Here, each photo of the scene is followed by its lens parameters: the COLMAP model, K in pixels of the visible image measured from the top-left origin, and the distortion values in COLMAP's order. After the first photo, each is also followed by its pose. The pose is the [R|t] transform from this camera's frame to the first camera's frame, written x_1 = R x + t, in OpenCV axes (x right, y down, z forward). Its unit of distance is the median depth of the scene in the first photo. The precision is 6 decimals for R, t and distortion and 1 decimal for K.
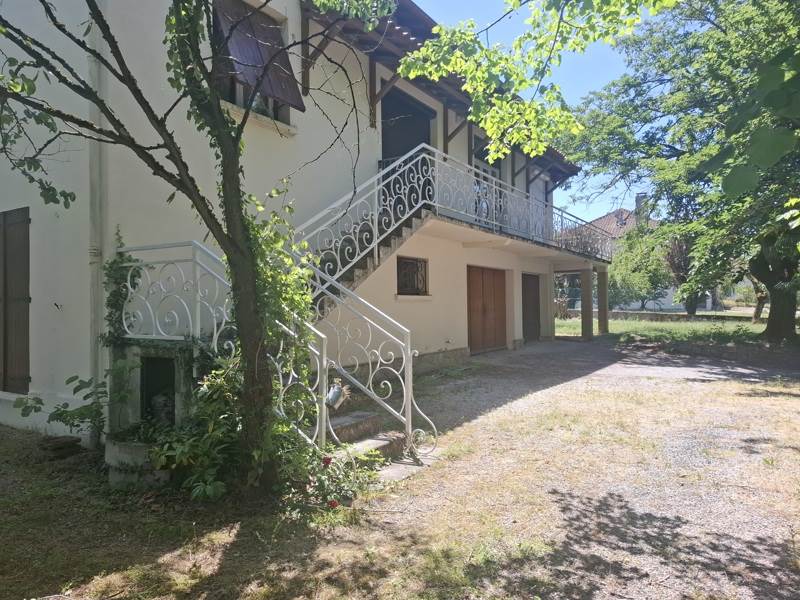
lens RADIAL K [[548.4, 0, 410.4], [0, 548.4, 298.9], [0, 0, 1]] dist [0.101999, -0.142137]
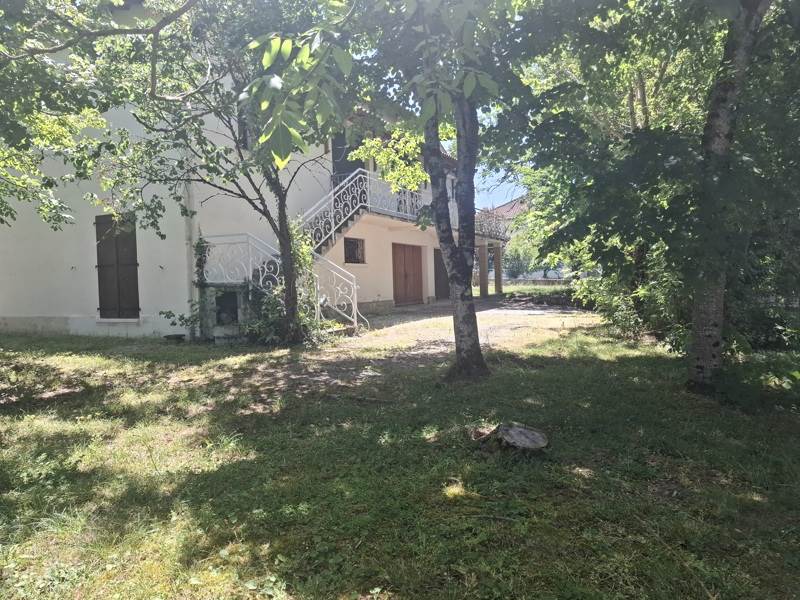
lens RADIAL K [[548.4, 0, 410.4], [0, 548.4, 298.9], [0, 0, 1]] dist [0.101999, -0.142137]
pose [[0.993891, -0.019427, 0.108645, -0.014442], [0.014877, 0.998984, 0.042533, 0.042137], [-0.109361, -0.040657, 0.993170, -0.762196]]
